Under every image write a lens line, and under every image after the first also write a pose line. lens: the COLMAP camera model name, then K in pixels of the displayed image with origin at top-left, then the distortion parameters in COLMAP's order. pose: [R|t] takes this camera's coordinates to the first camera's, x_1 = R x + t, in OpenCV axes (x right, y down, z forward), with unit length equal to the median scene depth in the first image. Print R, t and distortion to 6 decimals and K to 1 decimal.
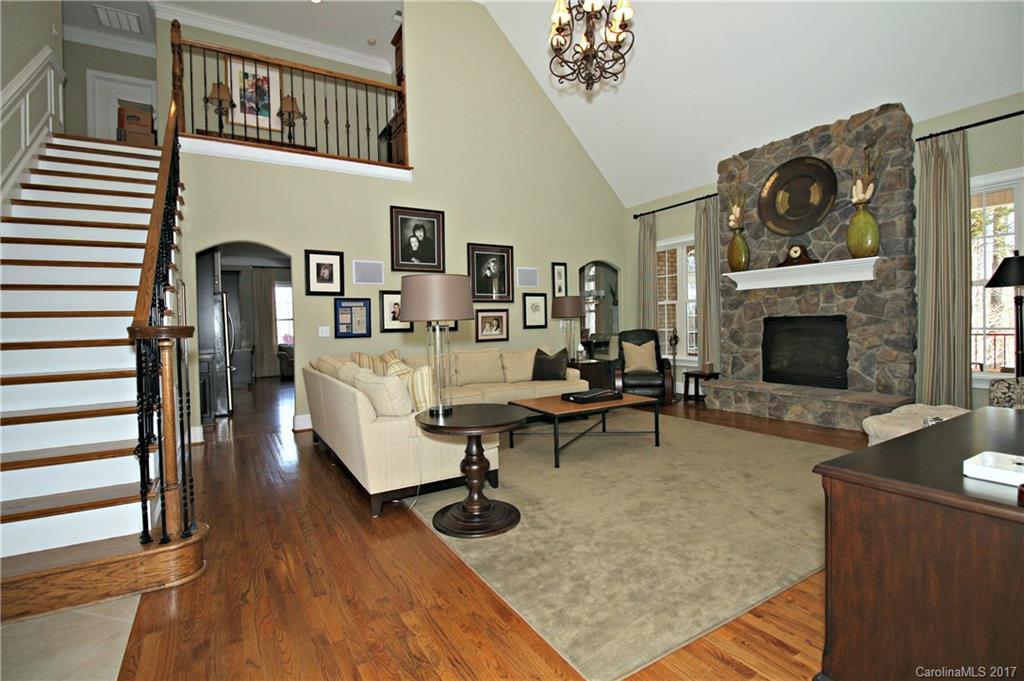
lens RADIAL K [[490.2, 0, 503.6], [0, 490.2, 339.8], [0, 0, 1]] dist [-0.020159, -0.003008]
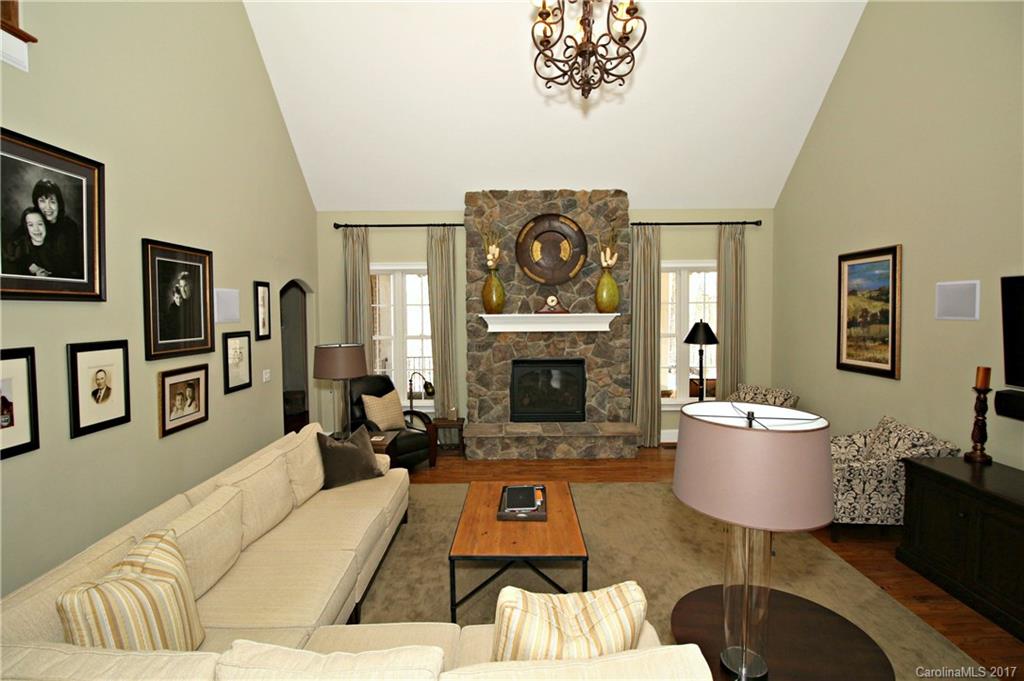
lens RADIAL K [[490.2, 0, 512.4], [0, 490.2, 336.3], [0, 0, 1]] dist [-0.020159, -0.003008]
pose [[0.487723, -0.028241, 0.872542, -0.356677], [0.019466, 0.999580, 0.021472, -0.117036], [-0.872782, 0.006513, 0.488067, 0.502202]]
